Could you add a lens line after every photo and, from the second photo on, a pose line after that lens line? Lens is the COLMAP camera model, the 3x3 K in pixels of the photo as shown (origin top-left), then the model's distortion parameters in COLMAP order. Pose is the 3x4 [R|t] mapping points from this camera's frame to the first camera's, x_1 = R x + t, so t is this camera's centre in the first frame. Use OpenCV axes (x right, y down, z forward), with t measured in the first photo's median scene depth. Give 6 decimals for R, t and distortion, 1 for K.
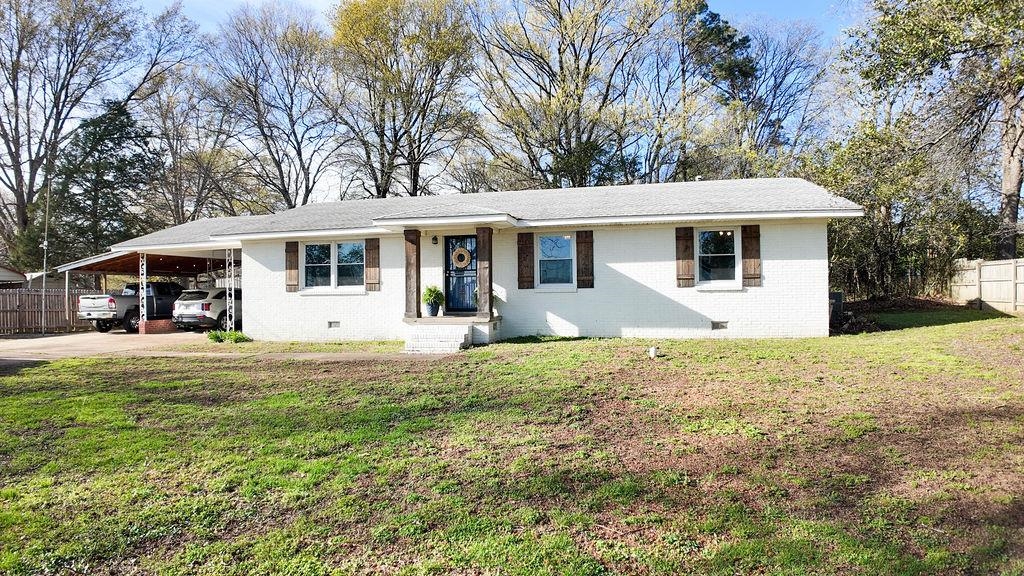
lens RADIAL K [[540.3, 0, 512.0], [0, 540.3, 288.0], [0, 0, 1]] dist [-0.102343, 0.000018]
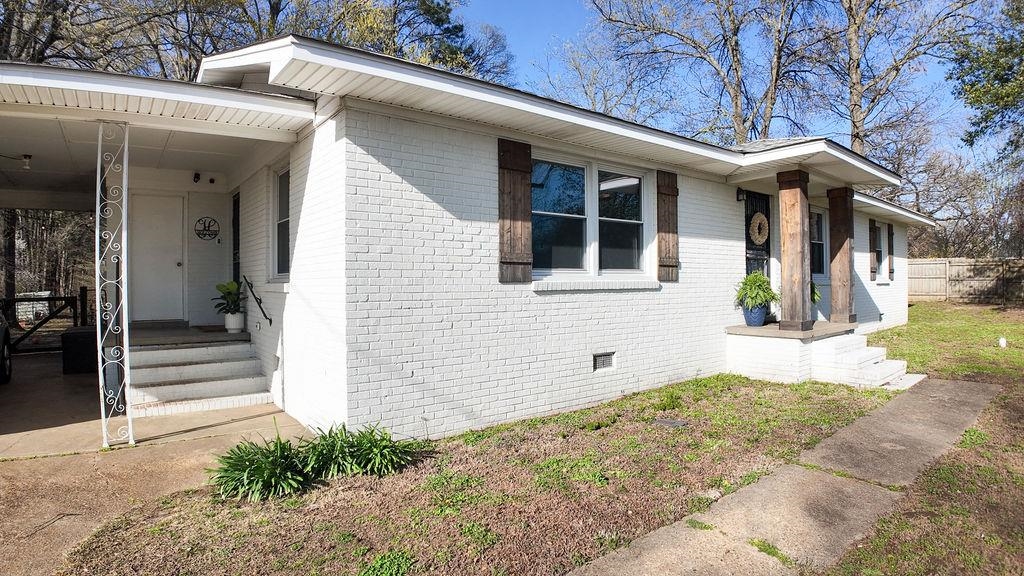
lens RADIAL K [[540.3, 0, 512.0], [0, 540.3, 288.0], [0, 0, 1]] dist [-0.102343, 0.000018]
pose [[0.649156, -0.001657, 0.760653, -0.701626], [-0.006313, 0.999951, 0.007566, 0.008411], [-0.760629, -0.009714, 0.649114, 0.781670]]
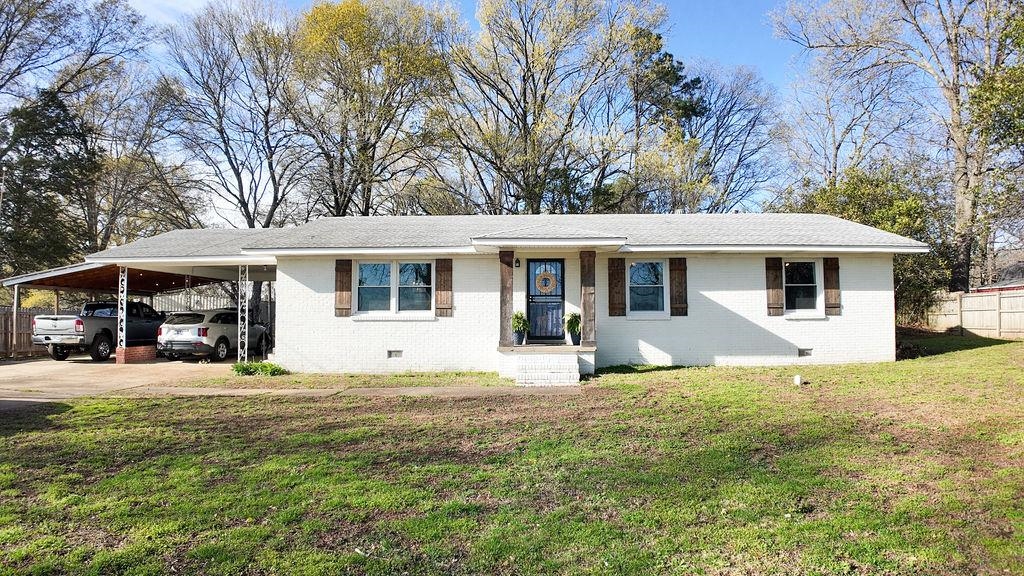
lens RADIAL K [[540.3, 0, 512.0], [0, 540.3, 288.0], [0, 0, 1]] dist [-0.102343, 0.000018]
pose [[0.983069, 0.019721, 0.182171, -0.307024], [-0.011226, 0.998806, -0.047545, -0.000832], [-0.182891, 0.044695, 0.982117, 0.083937]]
